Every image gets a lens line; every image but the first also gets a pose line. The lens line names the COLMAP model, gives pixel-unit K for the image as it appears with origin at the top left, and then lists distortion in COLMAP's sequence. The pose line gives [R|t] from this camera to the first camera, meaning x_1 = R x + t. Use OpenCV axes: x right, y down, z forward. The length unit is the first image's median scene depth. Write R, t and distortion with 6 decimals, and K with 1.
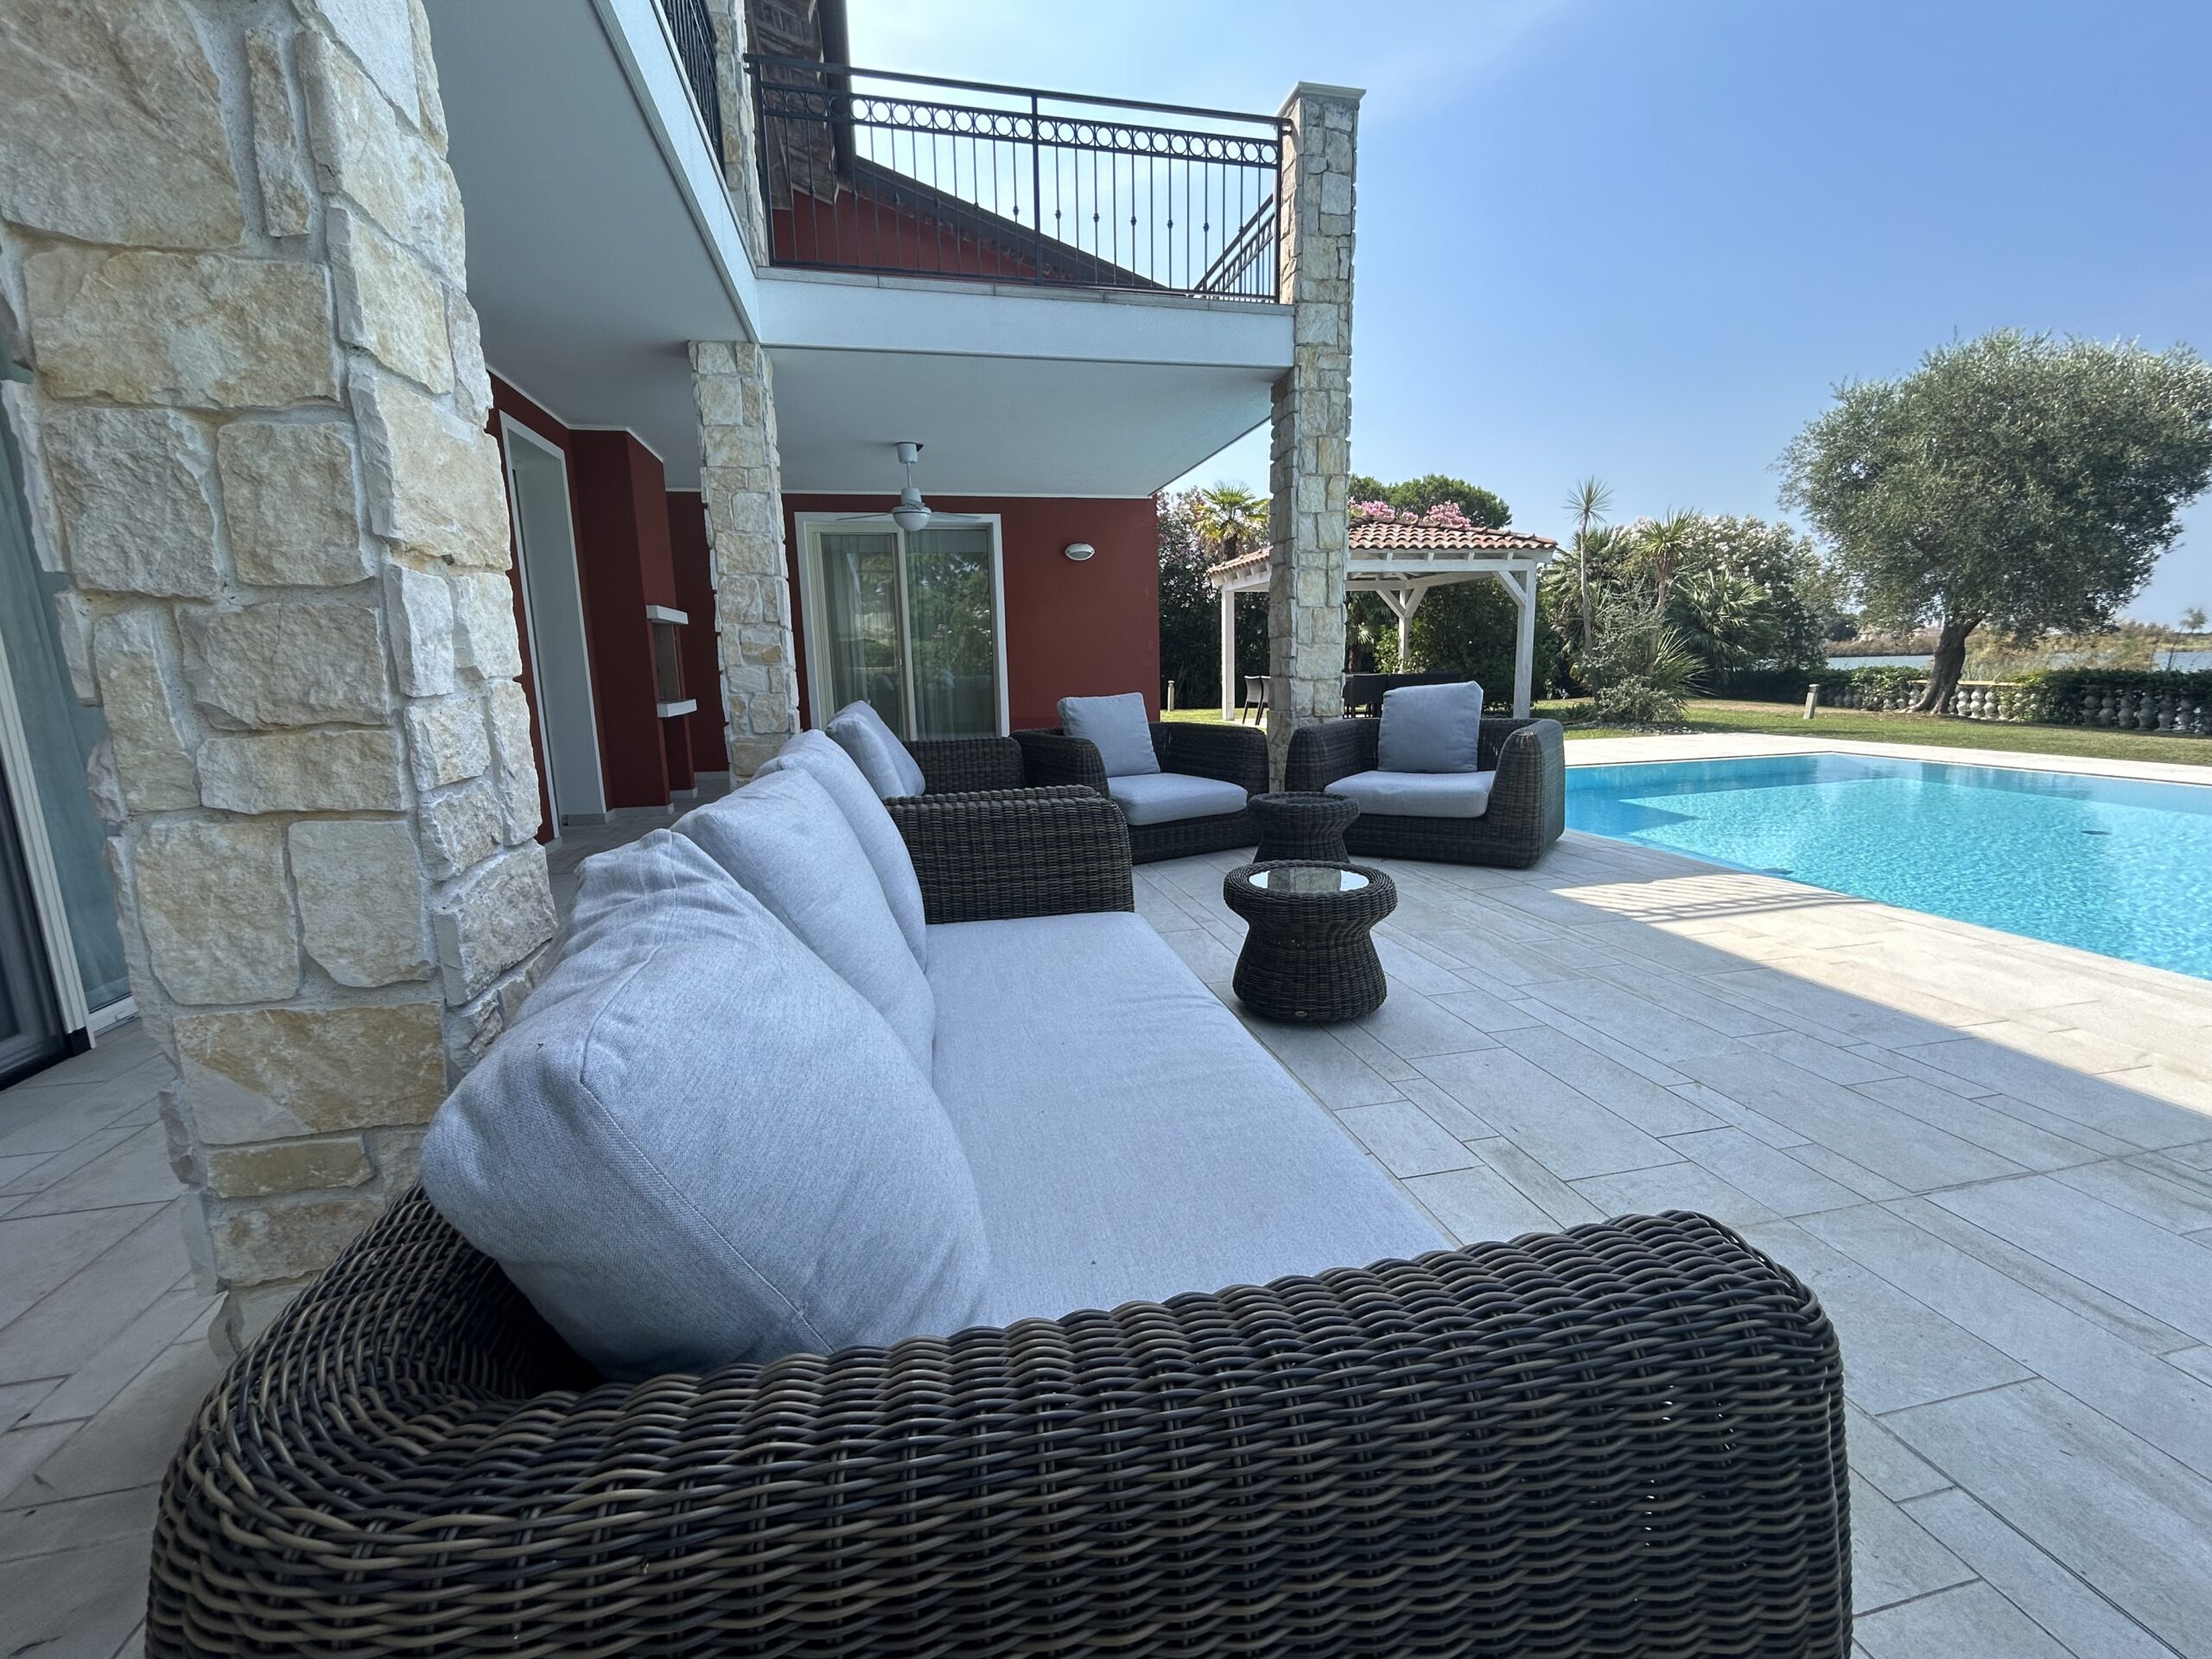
lens RADIAL K [[935.1, 0, 1104.3], [0, 935.1, 828.9], [0, 0, 1]] dist [-0.000861, 0.000962]
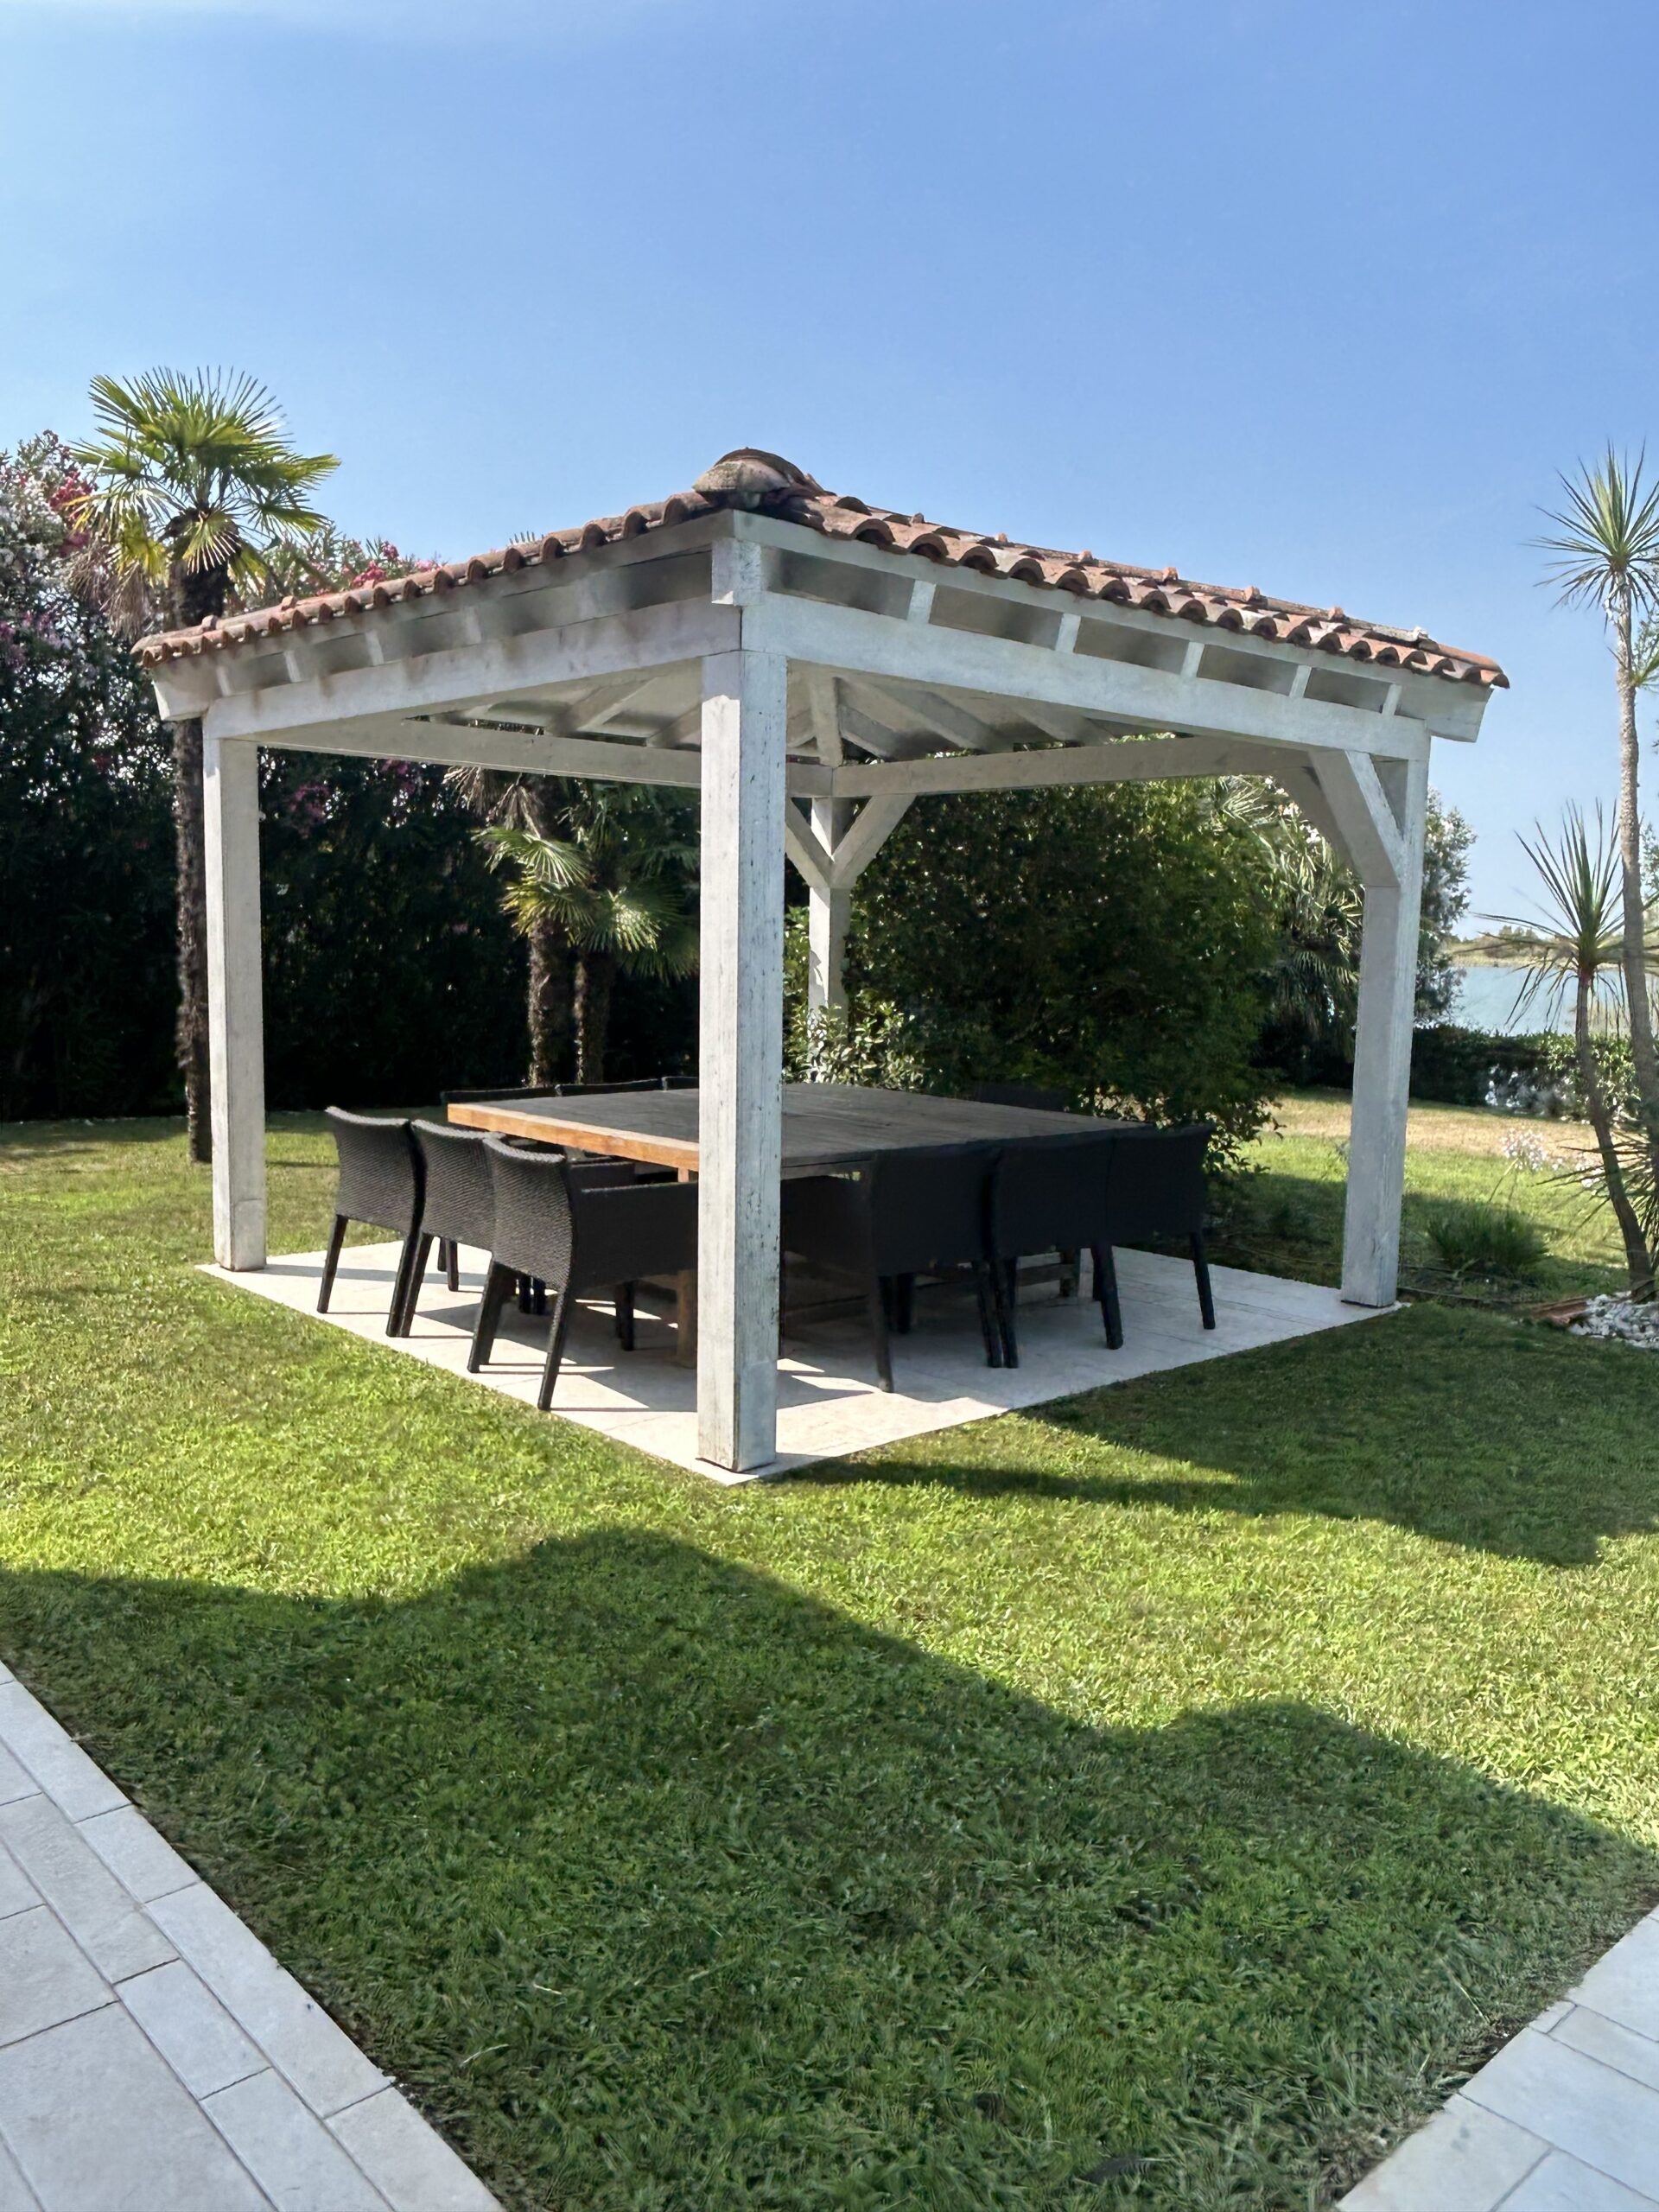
lens RADIAL K [[1672.3, 0, 829.5], [0, 1672.3, 1106.0], [0, 0, 1]] dist [0.000013, -0.000382]
pose [[0.866639, -0.009949, 0.498837, 0.057322], [0.045765, 0.997171, -0.059621, -0.143439], [-0.496833, 0.074499, 0.864643, 0.625234]]
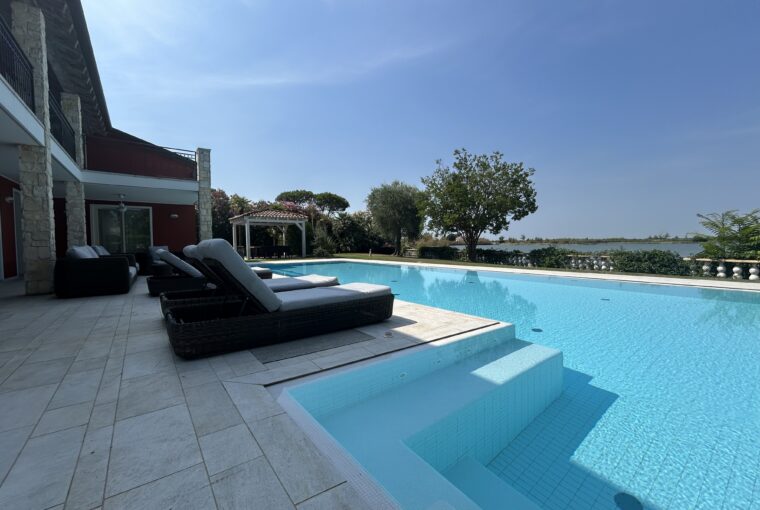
lens RADIAL K [[319.6, 0, 380.0], [0, 319.6, 255.0], [0, 0, 1]] dist [-0.000028, 0.000060]
pose [[0.912674, -0.002640, 0.408680, 0.154148], [0.062232, 0.989215, -0.132589, 0.087637], [-0.403923, 0.146444, 0.902995, -0.445380]]
